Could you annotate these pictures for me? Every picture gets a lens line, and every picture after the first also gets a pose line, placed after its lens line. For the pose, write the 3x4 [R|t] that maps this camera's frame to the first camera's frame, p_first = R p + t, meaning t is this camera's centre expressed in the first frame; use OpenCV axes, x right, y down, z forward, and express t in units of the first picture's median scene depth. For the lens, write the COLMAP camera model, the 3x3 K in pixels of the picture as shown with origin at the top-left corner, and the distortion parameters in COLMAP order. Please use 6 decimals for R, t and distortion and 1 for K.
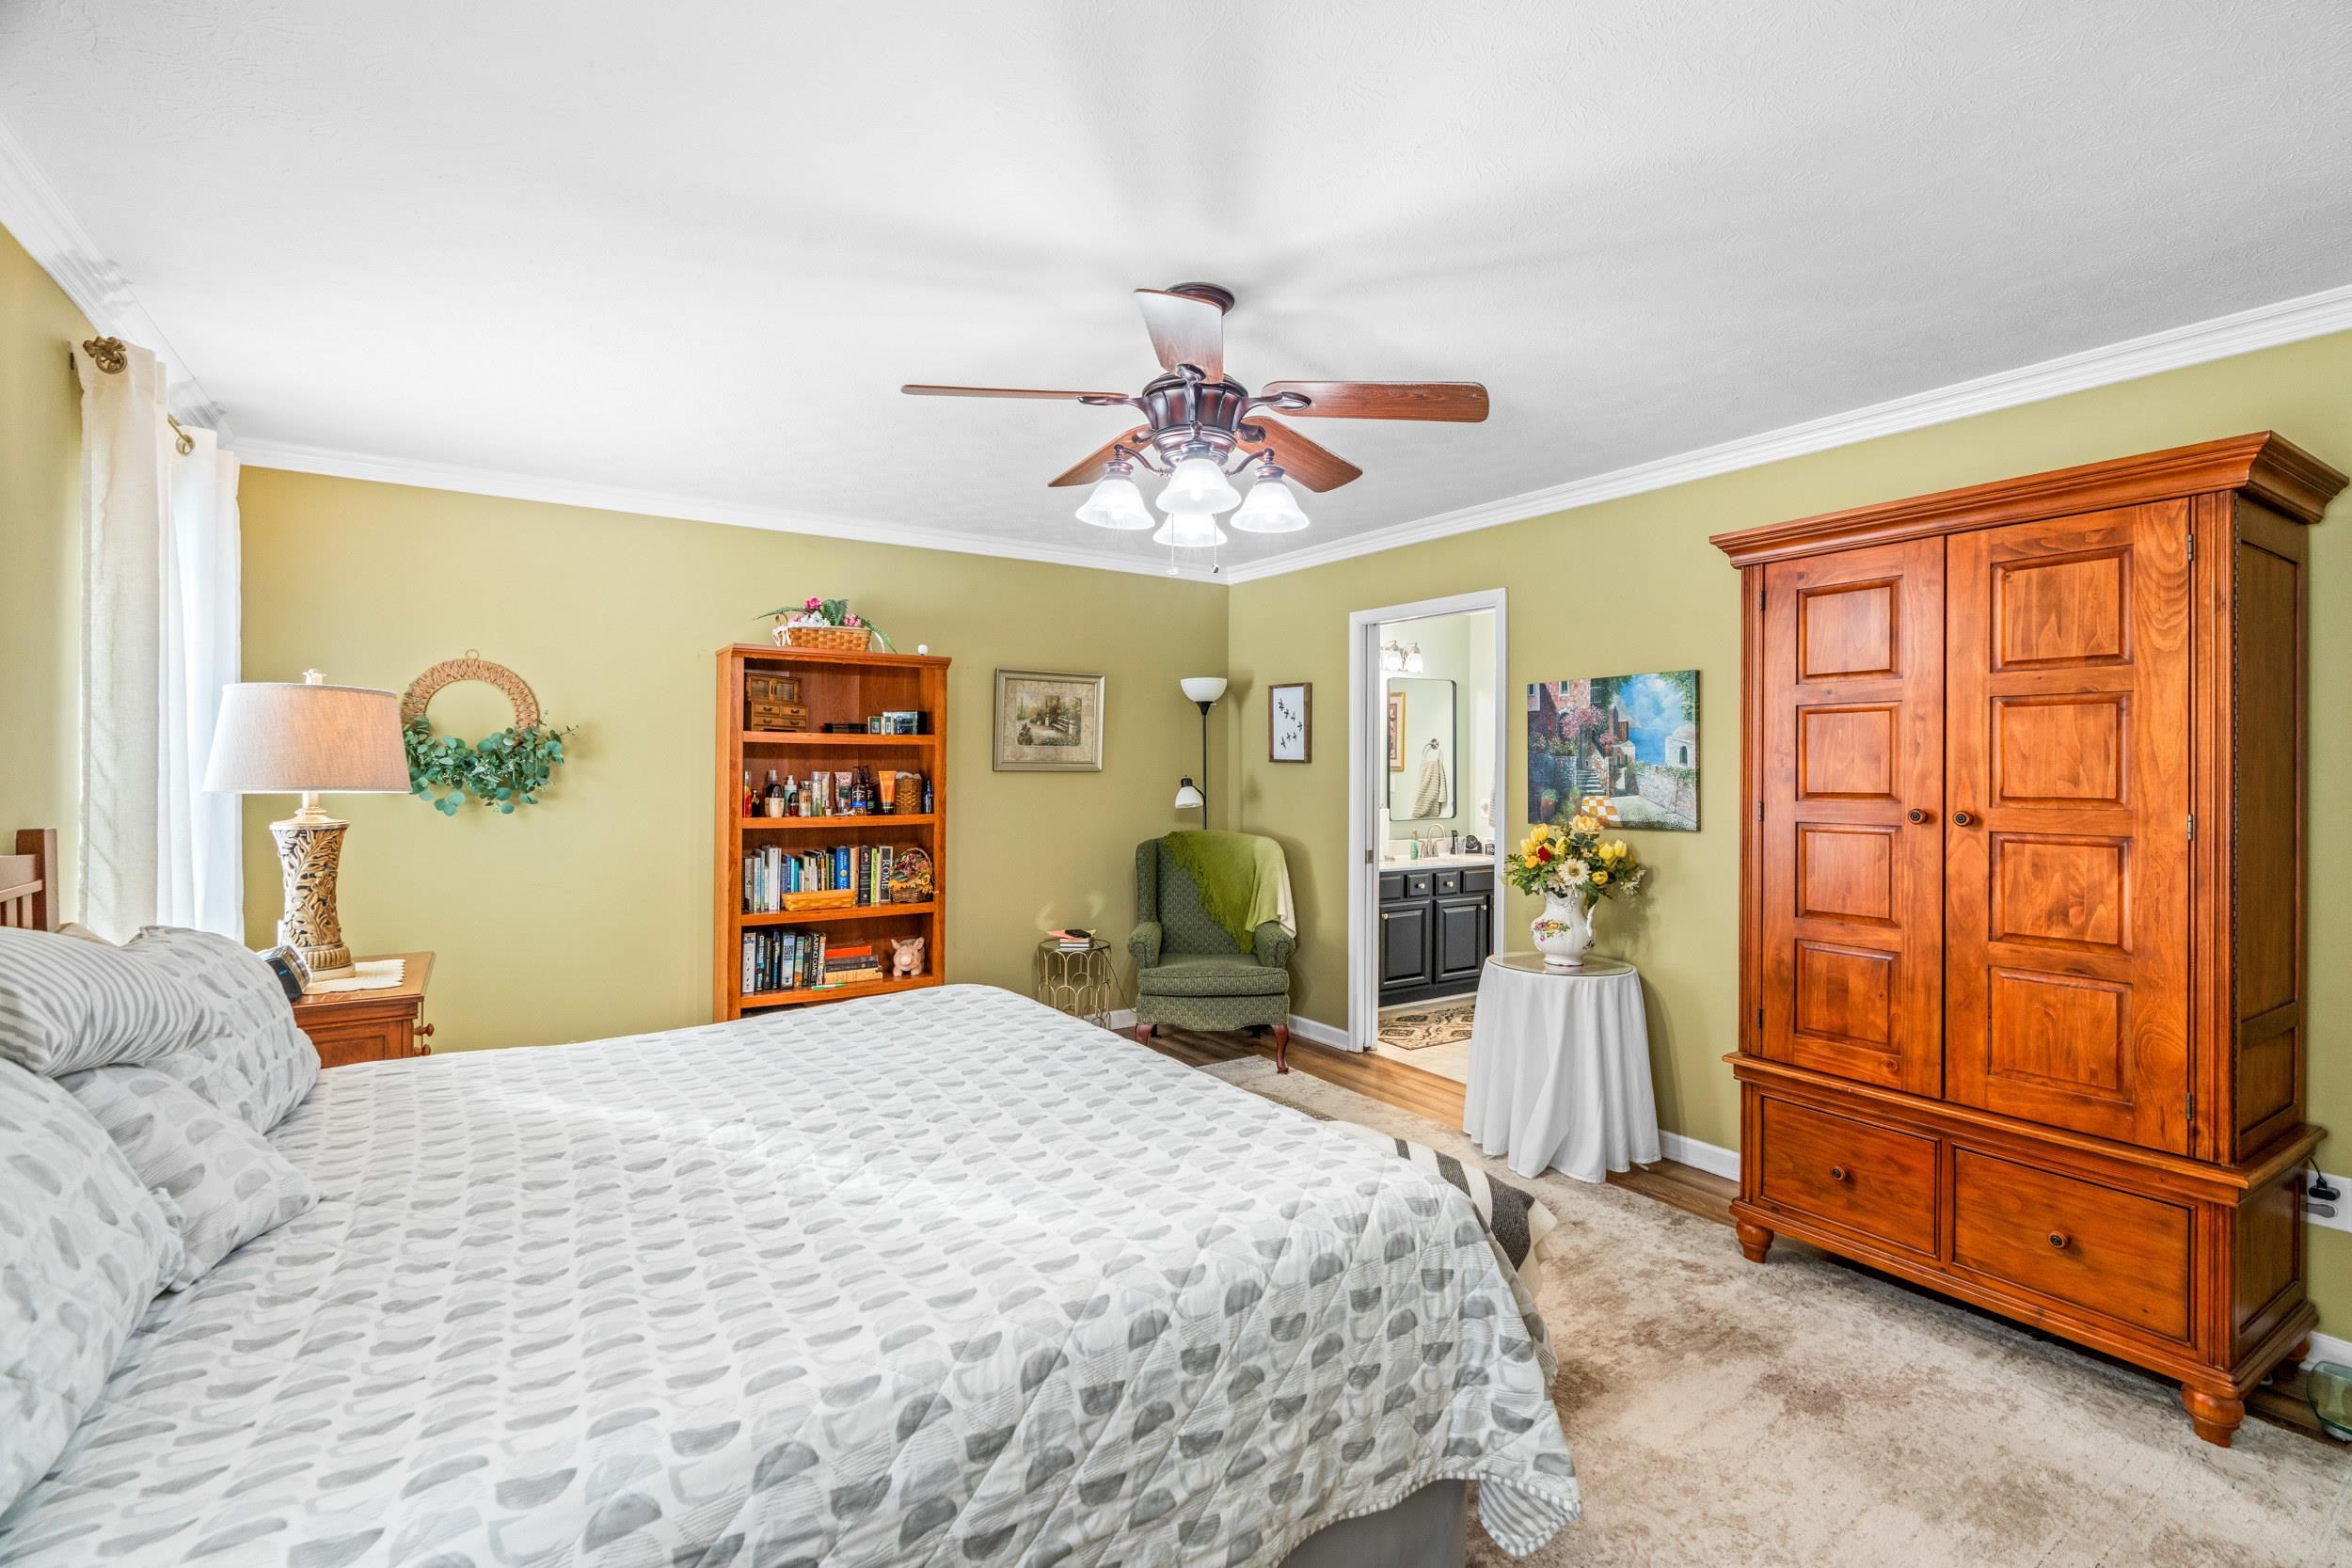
lens RADIAL K [[1069.6, 0, 1185.0], [0, 1069.6, 768.5], [0, 0, 1]] dist [-0.003617, 0.002082]
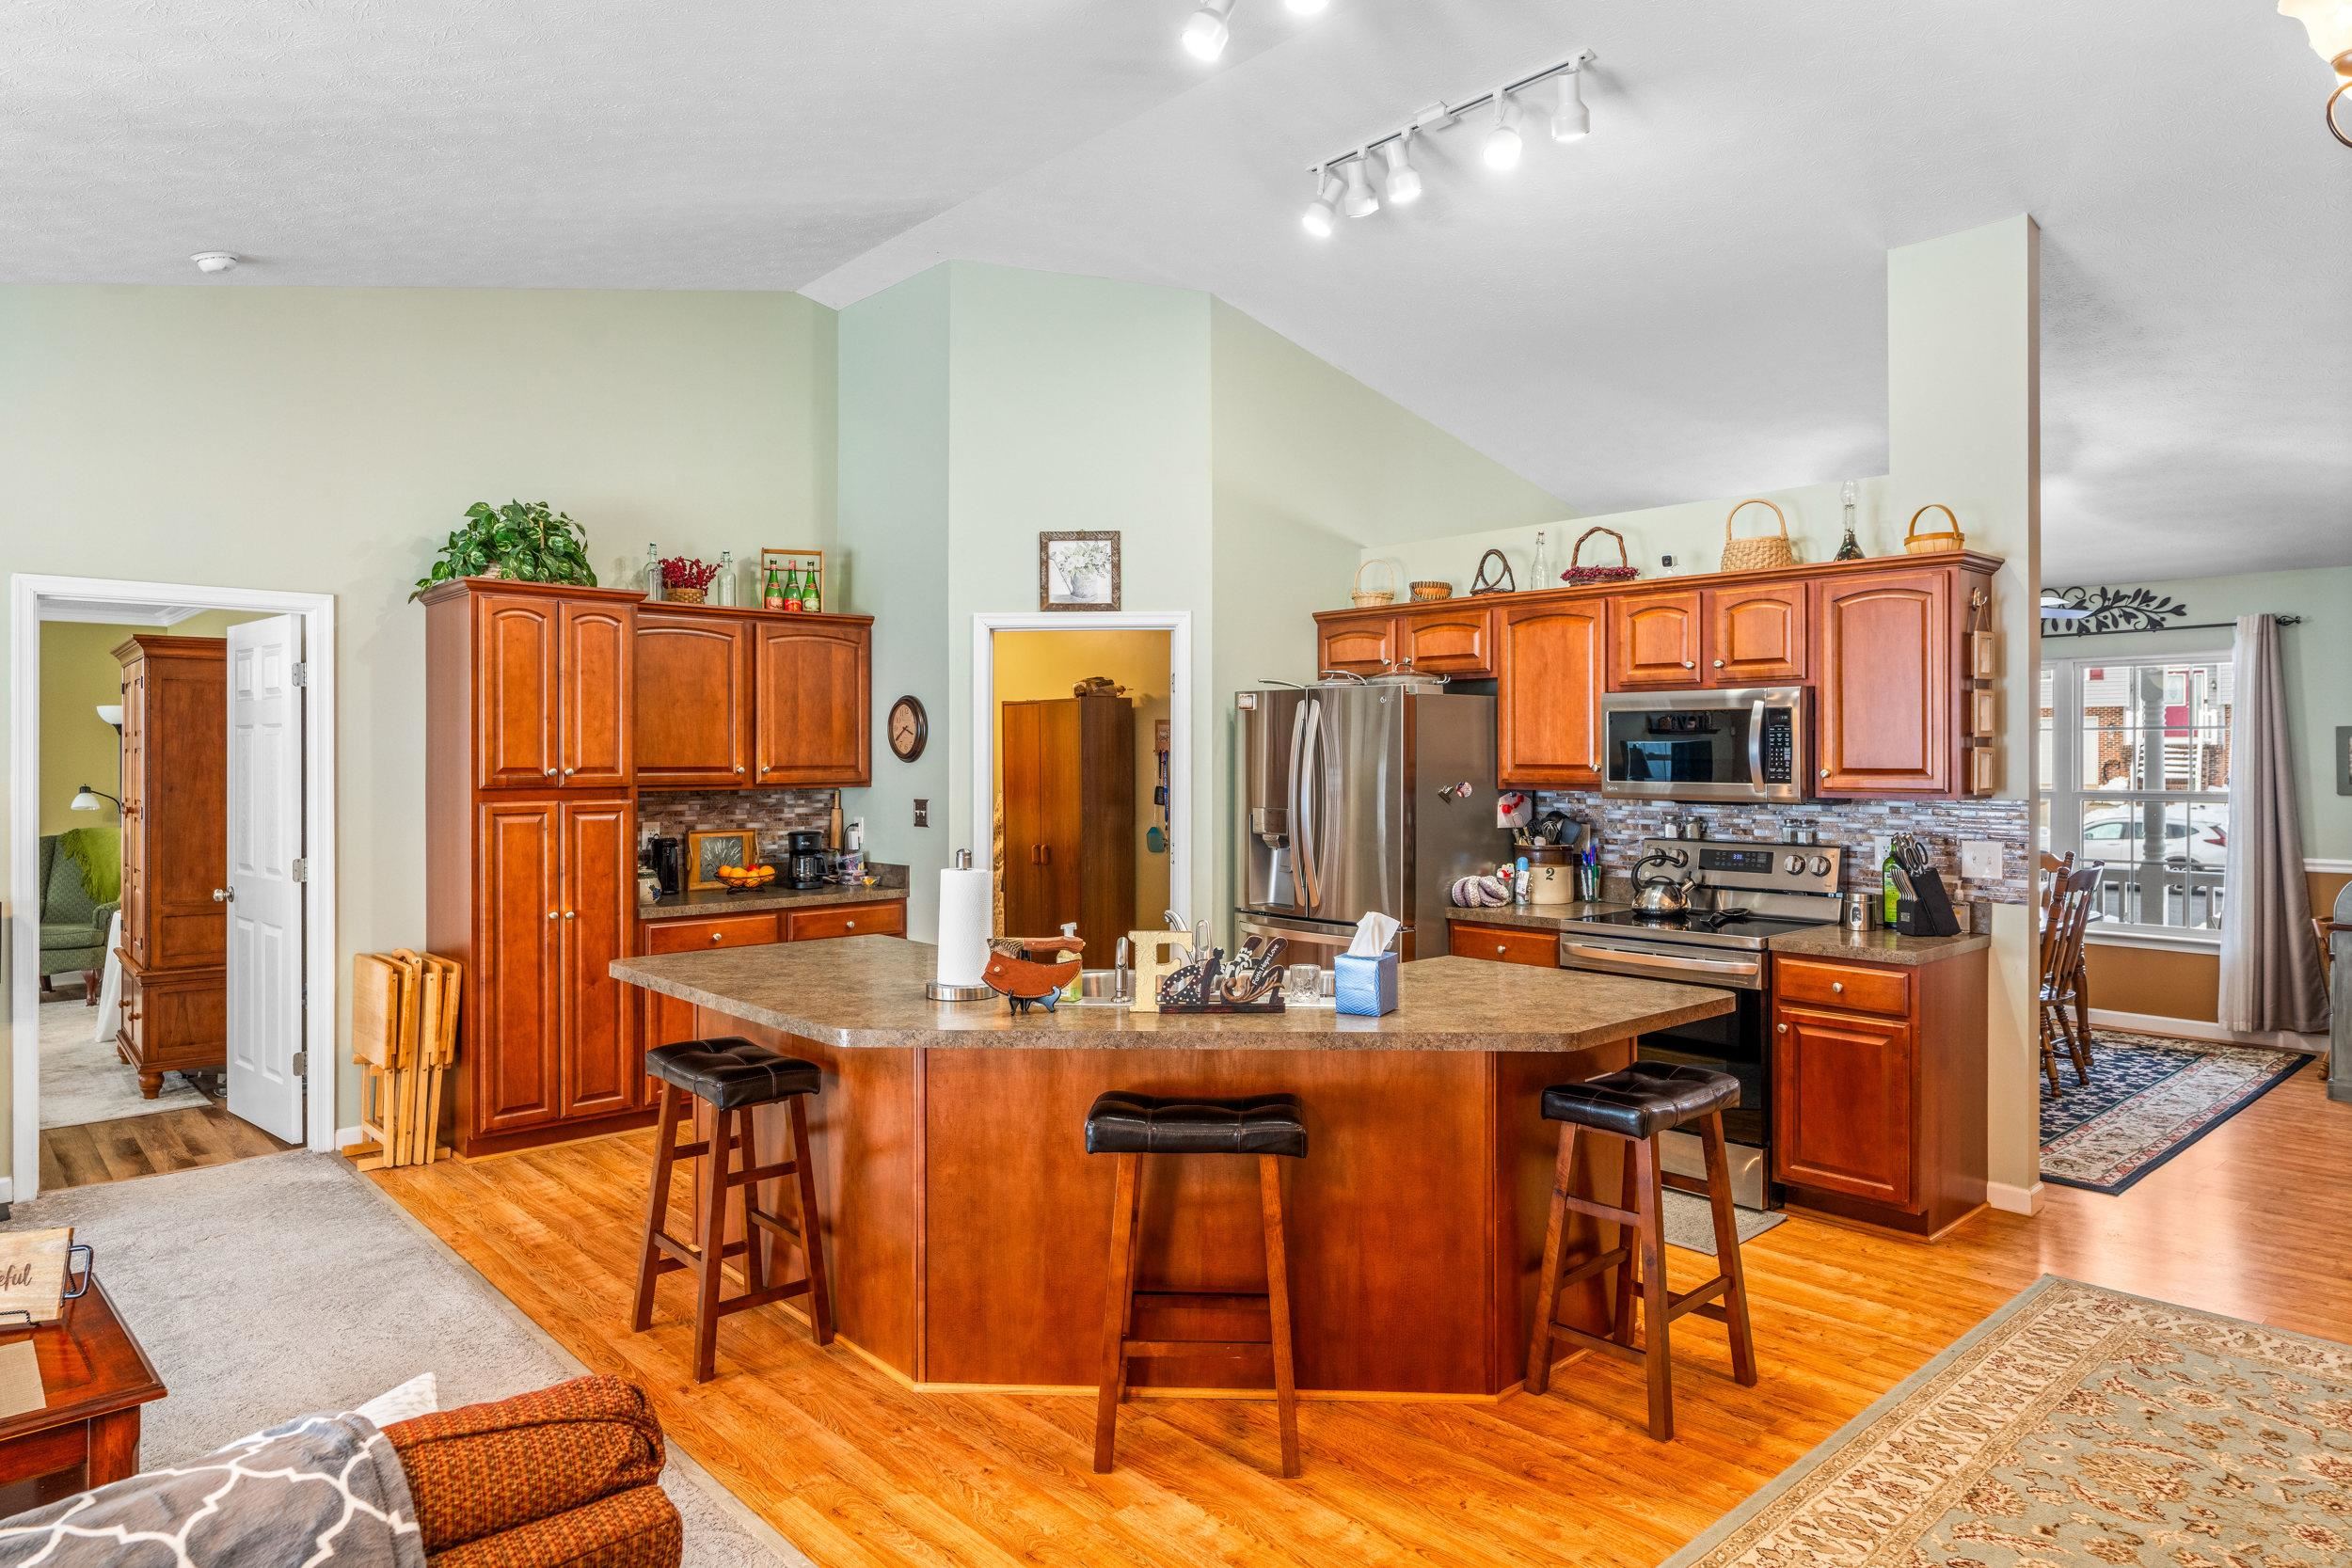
lens RADIAL K [[1410.3, 0, 1172.7], [0, 1410.3, 748.9], [0, 0, 1]] dist [-0.002772, 0.001917]
pose [[0.988552, -0.005836, 0.150766, 1.282716], [0.006759, 0.999961, -0.005604, -0.021879], [-0.150727, 0.006559, 0.988554, -1.063462]]
